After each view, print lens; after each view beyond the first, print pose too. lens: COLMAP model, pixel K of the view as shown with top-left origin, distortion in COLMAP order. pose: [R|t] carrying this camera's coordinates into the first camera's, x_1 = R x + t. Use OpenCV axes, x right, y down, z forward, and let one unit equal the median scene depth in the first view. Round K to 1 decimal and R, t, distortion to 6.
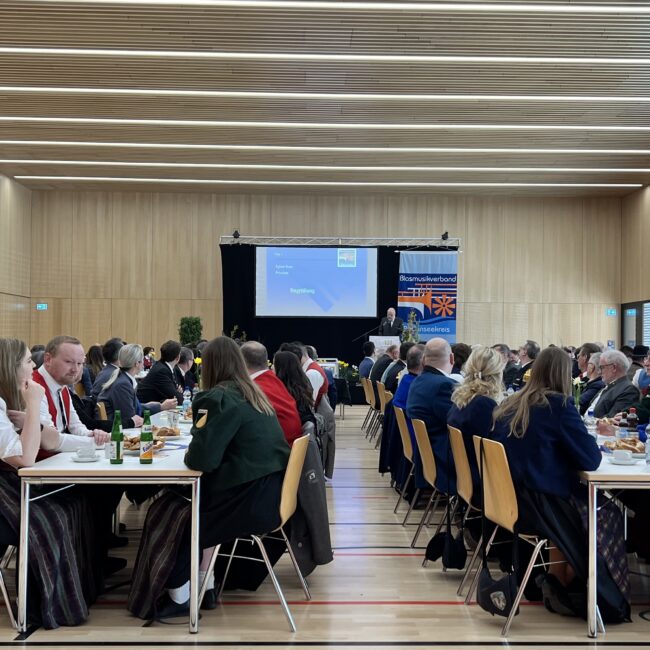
lens RADIAL K [[868.7, 0, 321.6], [0, 868.7, 345.2], [0, 0, 1]] dist [0.086440, 0.000000]
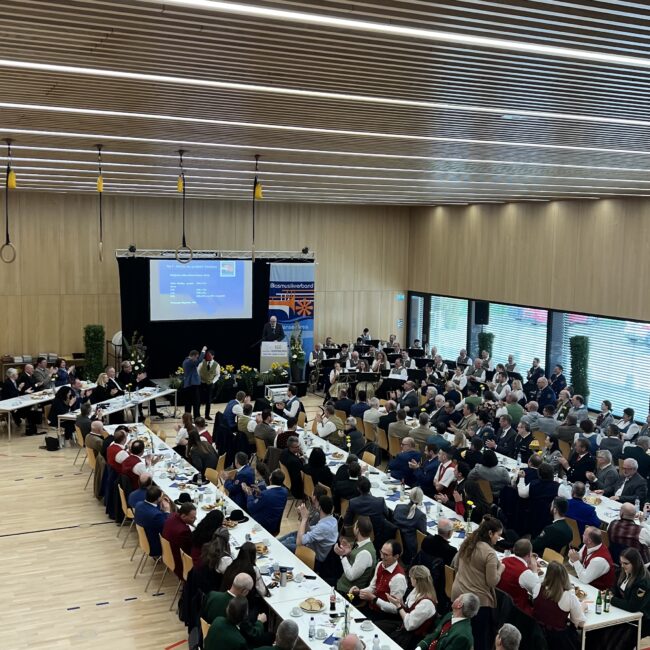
lens RADIAL K [[868.7, 0, 327.9], [0, 868.7, 328.3], [0, 0, 1]] dist [0.086440, 0.000000]
pose [[0.911379, -0.037012, 0.409900, -0.331673], [-0.010993, 0.993404, 0.114142, -0.156250], [-0.411420, -0.108533, 0.904961, -0.125528]]
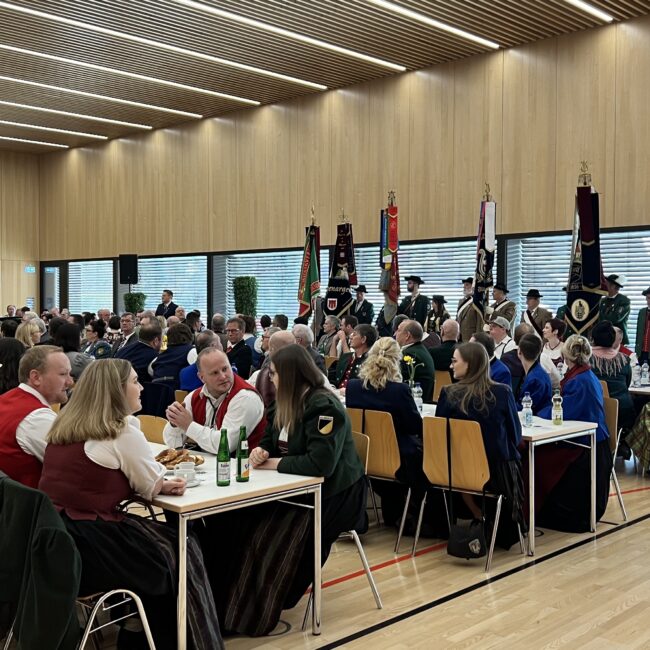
lens RADIAL K [[868.7, 0, 330.0], [0, 868.7, 323.3], [0, 0, 1]] dist [0.086440, 0.000000]
pose [[0.710566, -0.023753, 0.703230, -0.155010], [-0.001652, 0.999371, 0.035425, -0.013541], [-0.703629, -0.026333, 0.710080, 0.048337]]
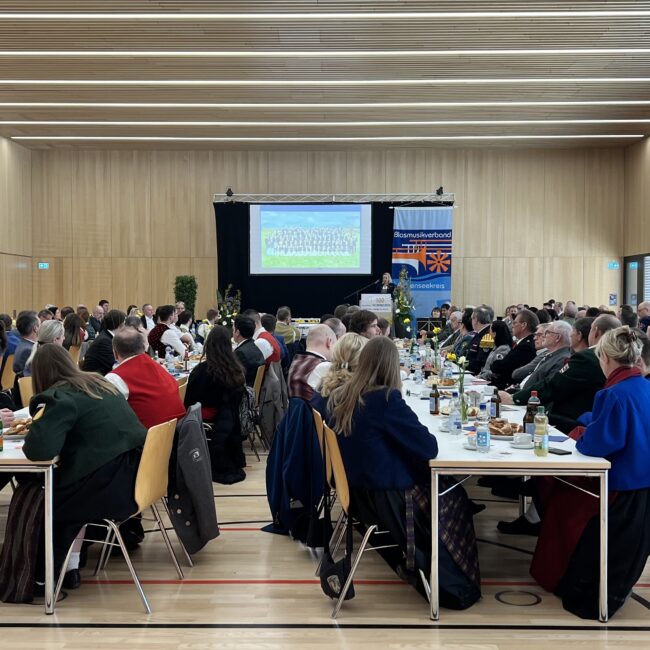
lens RADIAL K [[868.7, 0, 310.7], [0, 868.7, 331.7], [0, 0, 1]] dist [0.086440, 0.000000]
pose [[0.999107, -0.006671, -0.041720, 0.035369], [0.008382, 0.999125, 0.040980, -0.007698], [0.041410, -0.041294, 0.998289, -0.001850]]
